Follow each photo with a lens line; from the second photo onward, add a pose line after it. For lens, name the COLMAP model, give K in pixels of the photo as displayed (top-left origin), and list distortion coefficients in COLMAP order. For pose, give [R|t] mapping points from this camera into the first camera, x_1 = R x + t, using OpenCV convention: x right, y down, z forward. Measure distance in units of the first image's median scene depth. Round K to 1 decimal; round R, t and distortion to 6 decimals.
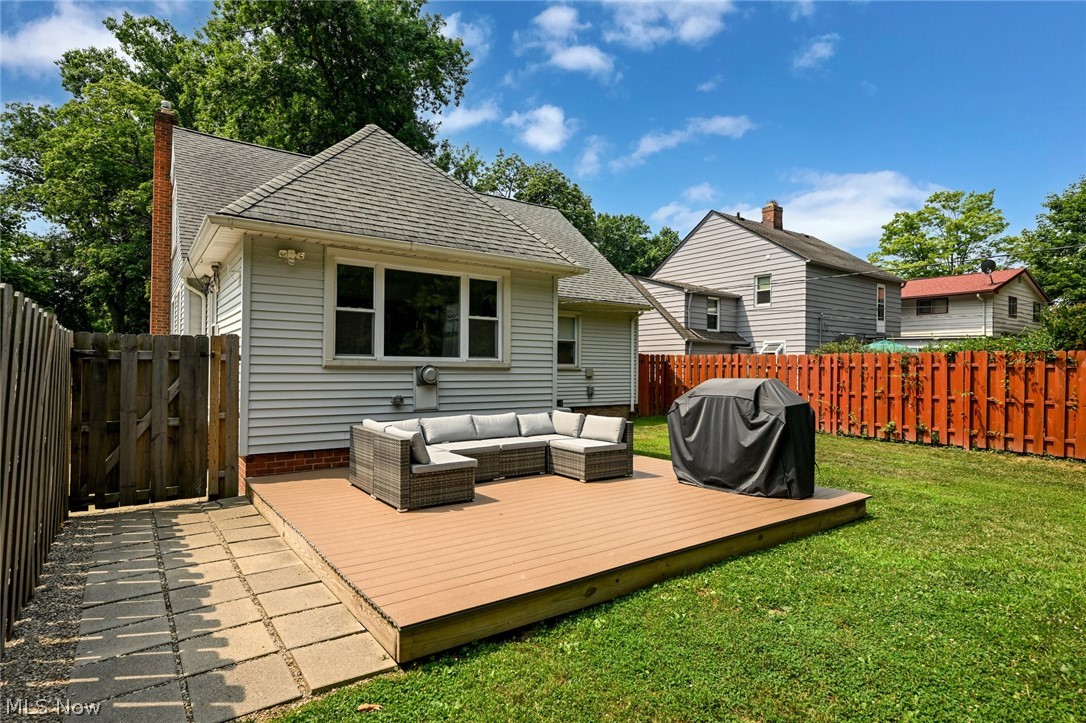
lens RADIAL K [[565.0, 0, 552.0], [0, 565.0, 353.7], [0, 0, 1]] dist [0.007067, 0.000535]
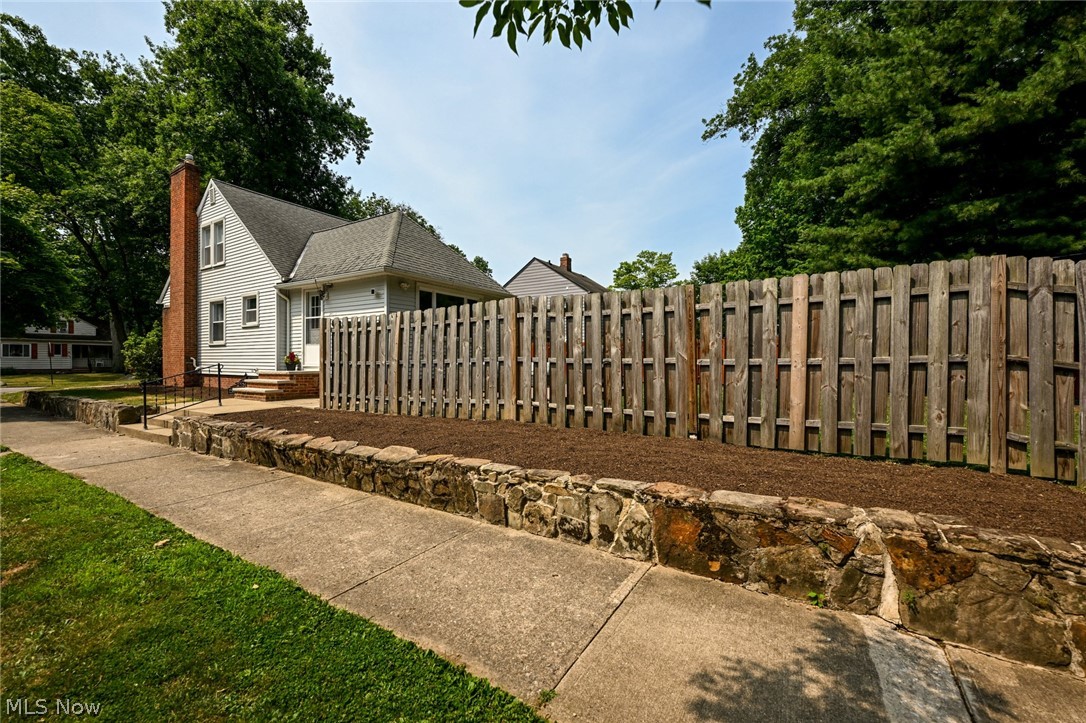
lens RADIAL K [[436.0, 0, 543.5], [0, 436.0, 364.0], [0, 0, 1]] dist [0.008452, 0.000041]
pose [[0.927367, -0.007628, 0.374075, -0.481070], [-0.004343, 0.999505, 0.031151, 0.052113], [-0.374127, -0.030513, 0.926875, -0.570296]]
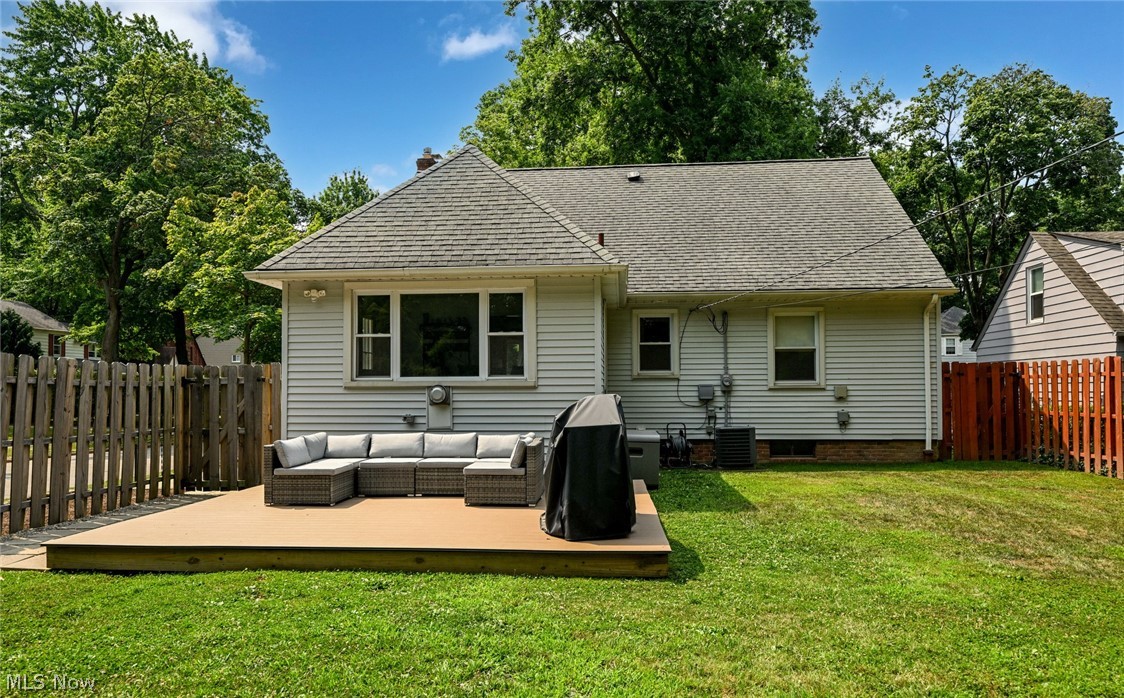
lens RADIAL K [[757.8, 0, 561.1], [0, 757.8, 356.6], [0, 0, 1]] dist [-0.002759, -0.000907]
pose [[0.762066, -0.041669, -0.646157, 0.772848], [0.027877, 0.999113, -0.031553, 0.017396], [0.646899, 0.006033, 0.762552, 0.101377]]
